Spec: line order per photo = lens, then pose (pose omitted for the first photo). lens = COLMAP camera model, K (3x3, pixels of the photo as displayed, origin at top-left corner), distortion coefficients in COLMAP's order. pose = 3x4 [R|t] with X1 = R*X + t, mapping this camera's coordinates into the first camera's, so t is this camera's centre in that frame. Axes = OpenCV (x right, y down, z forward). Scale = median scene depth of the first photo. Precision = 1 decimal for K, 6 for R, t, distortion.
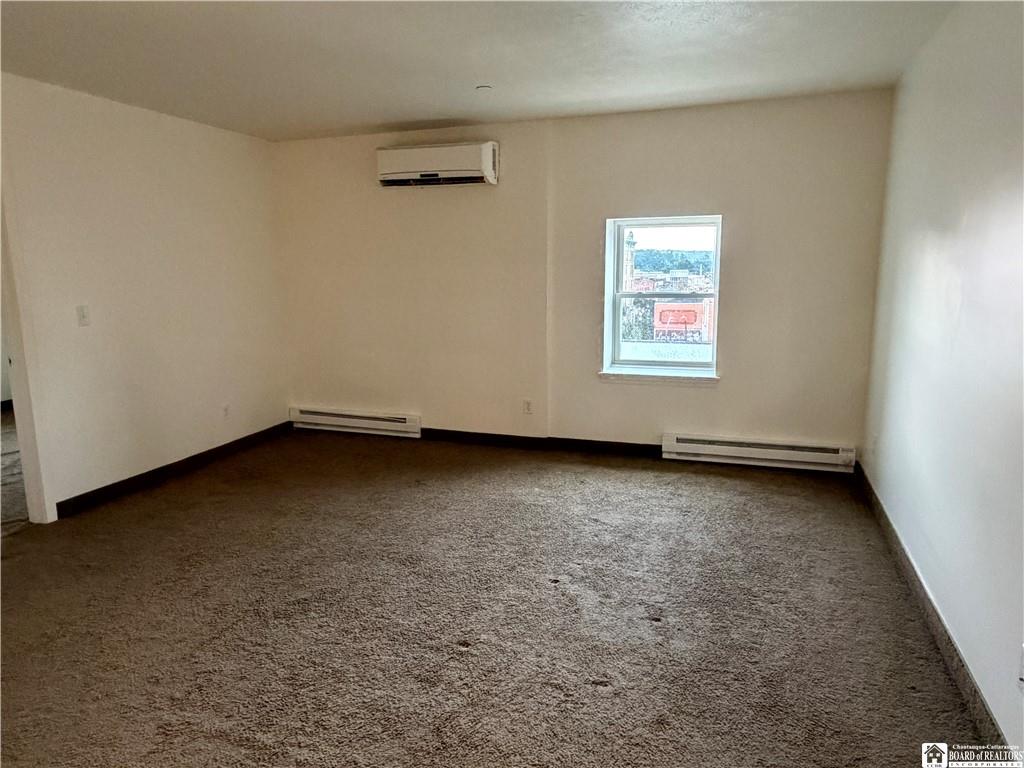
lens RADIAL K [[668.4, 0, 508.5], [0, 668.4, 385.0], [0, 0, 1]] dist [-0.000058, 0.000751]
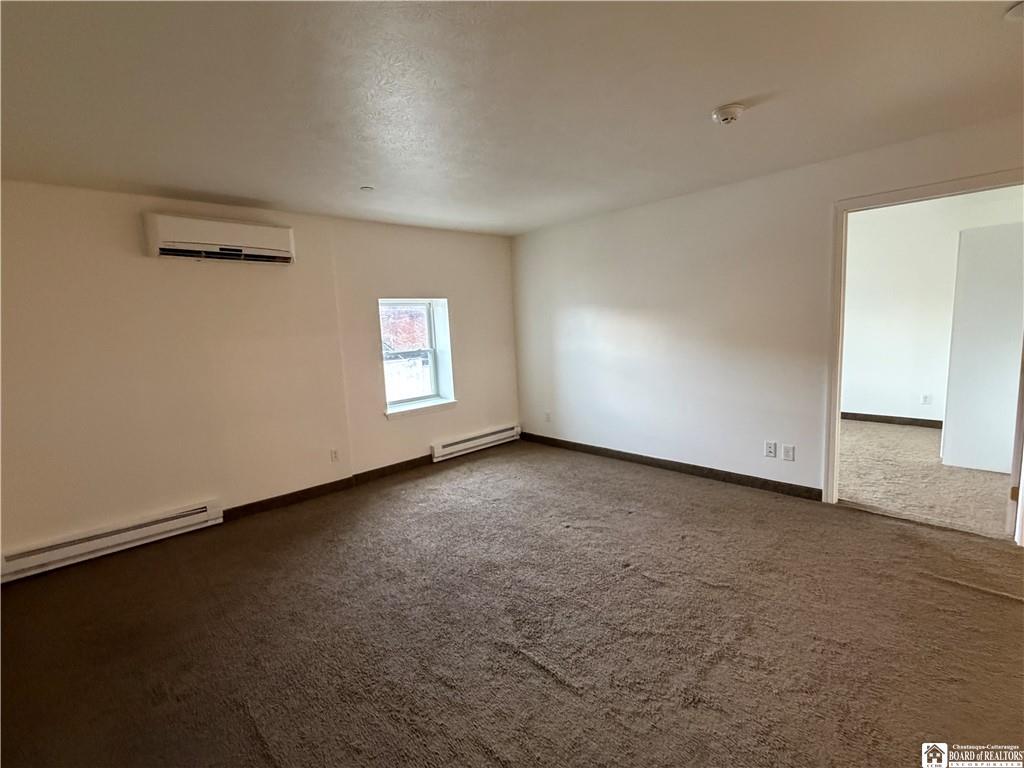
lens RADIAL K [[480.4, 0, 505.4], [0, 480.4, 383.3], [0, 0, 1]] dist [0.000705, -0.000178]
pose [[0.460404, -0.123741, 0.879043, -0.650906], [0.200374, 0.979167, 0.032888, -0.067944], [-0.864800, 0.160996, 0.475607, 0.377945]]
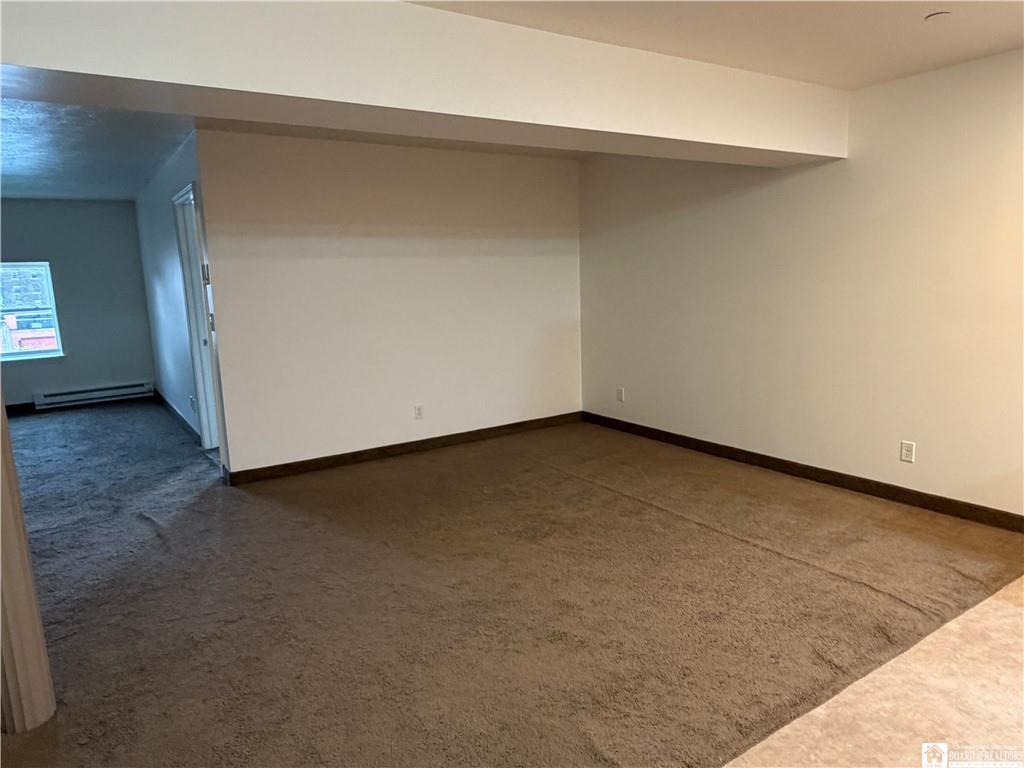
lens RADIAL K [[668.4, 0, 508.5], [0, 668.4, 385.0], [0, 0, 1]] dist [-0.000058, 0.000751]
pose [[0.601174, -0.146363, 0.785601, -0.379356], [0.164696, 0.984672, 0.057419, 0.160698], [-0.781963, 0.094866, 0.616064, -0.989272]]
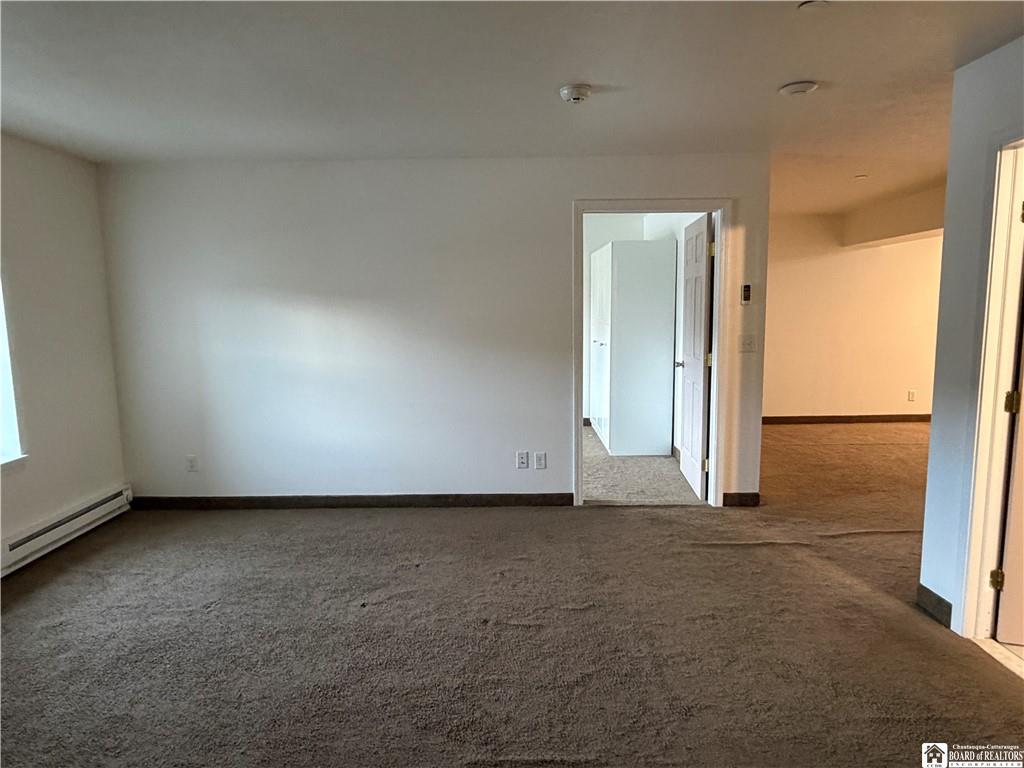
lens RADIAL K [[668.4, 0, 508.5], [0, 668.4, 385.0], [0, 0, 1]] dist [-0.000058, 0.000751]
pose [[-0.338543, -0.097843, 0.935850, -0.683863], [0.181020, 0.969228, 0.166817, -0.131104], [-0.923374, 0.225883, -0.310414, 0.724661]]
